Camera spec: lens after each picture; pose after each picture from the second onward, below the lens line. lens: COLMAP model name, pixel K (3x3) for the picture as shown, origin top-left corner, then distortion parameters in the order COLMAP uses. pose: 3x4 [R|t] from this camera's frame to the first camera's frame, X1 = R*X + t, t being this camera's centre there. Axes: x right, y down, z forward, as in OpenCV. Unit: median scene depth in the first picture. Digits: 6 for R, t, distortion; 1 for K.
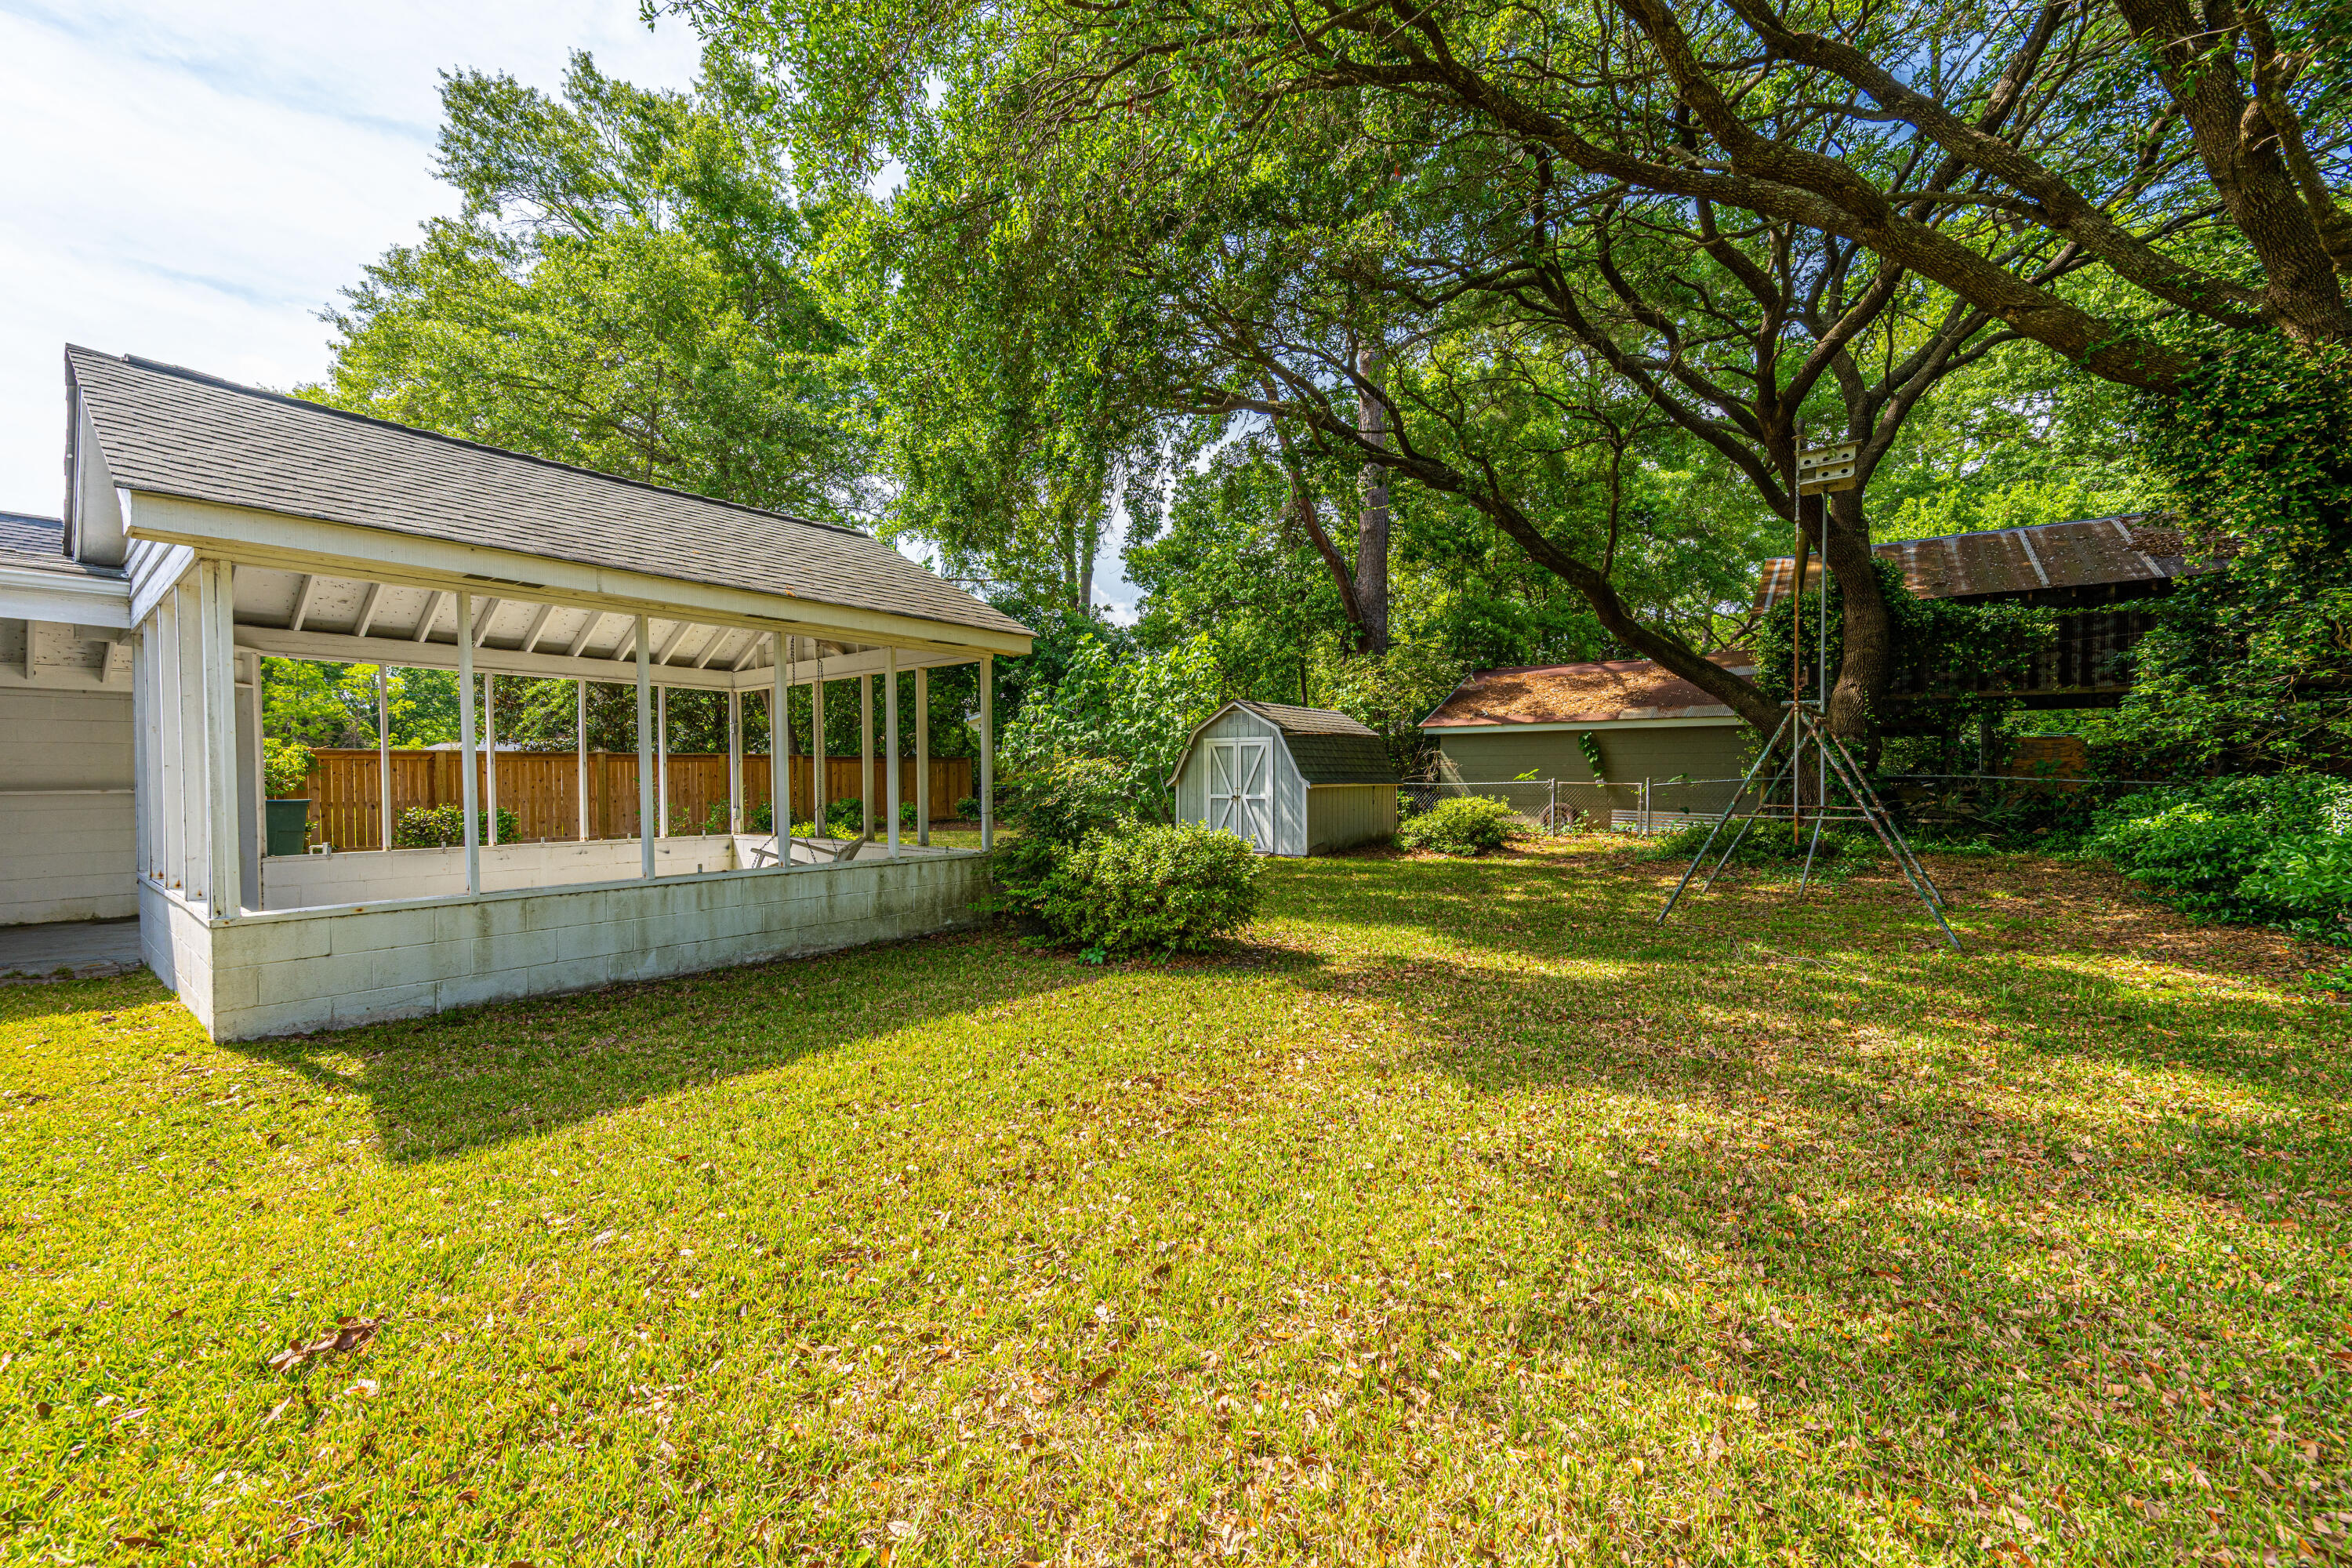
lens RADIAL K [[905.7, 0, 1176.0], [0, 905.7, 784.0], [0, 0, 1]] dist [0.030081, -0.000137]
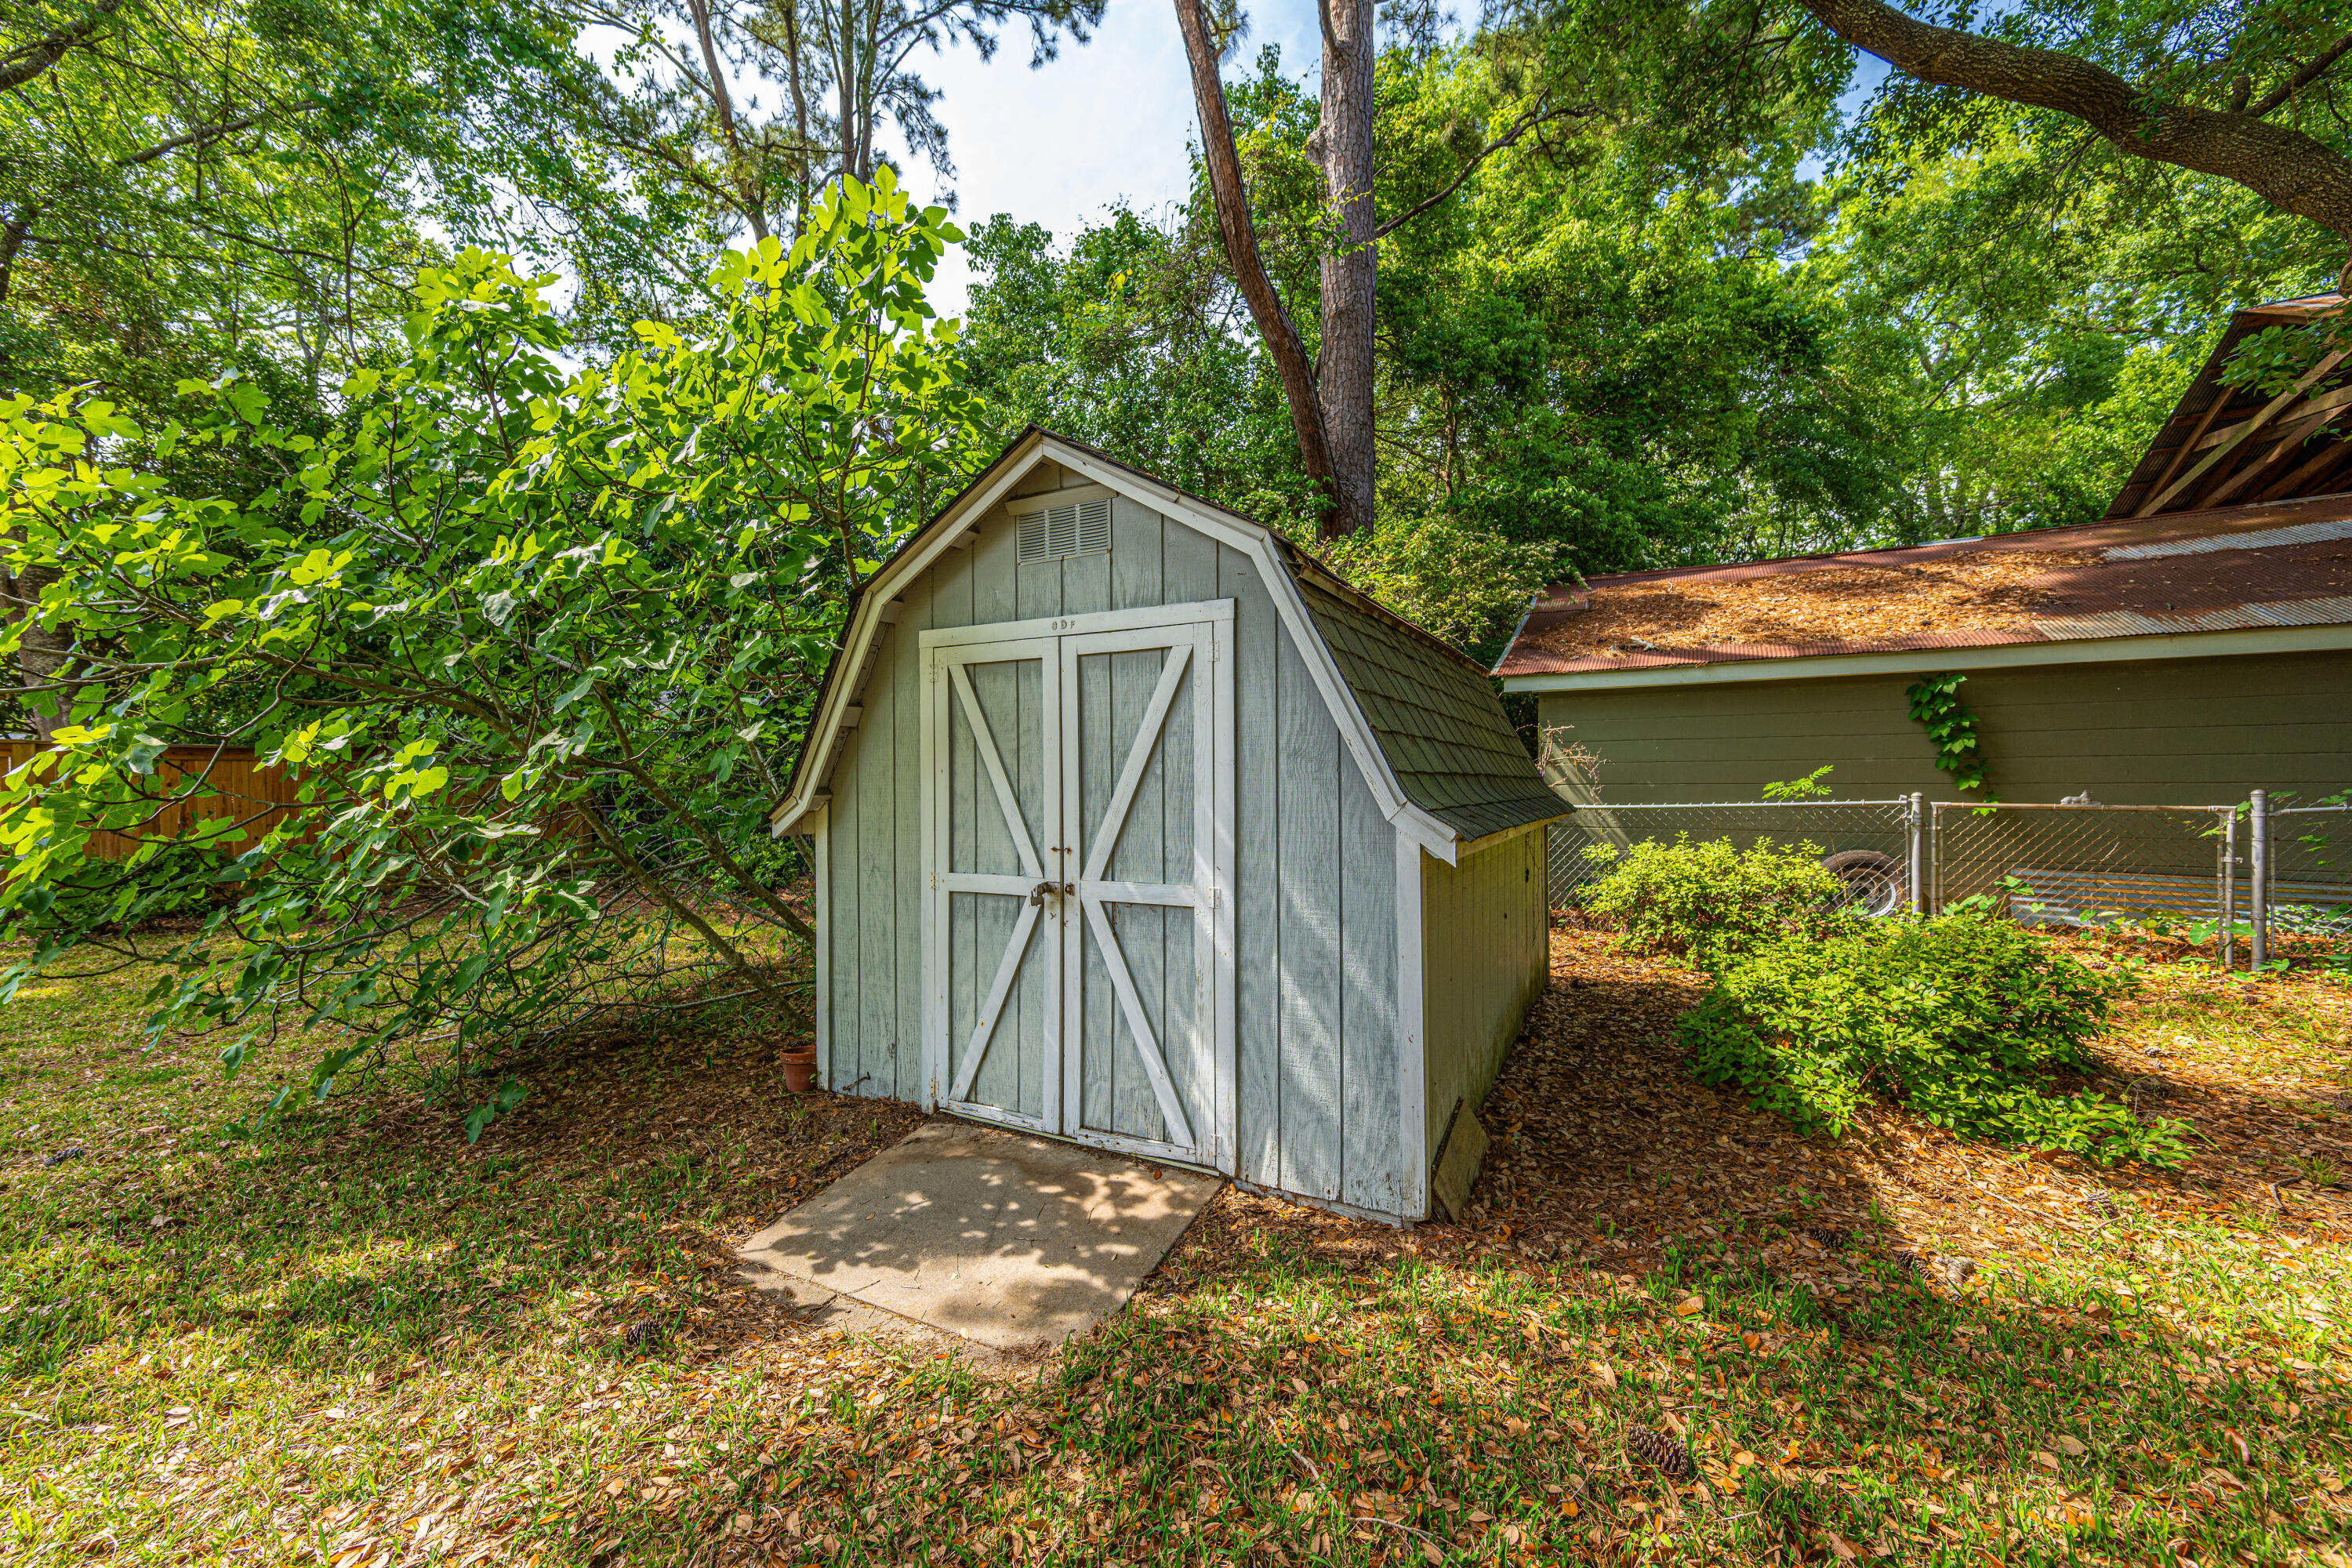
lens RADIAL K [[967.1, 0, 1138.0], [0, 967.1, 788.8], [0, 0, 1]] dist [0.000907, -0.000018]
pose [[0.994574, -0.004345, 0.103936, 0.050895], [0.004964, 0.999971, -0.005703, -0.007229], [-0.103908, 0.006188, 0.994568, 0.628614]]
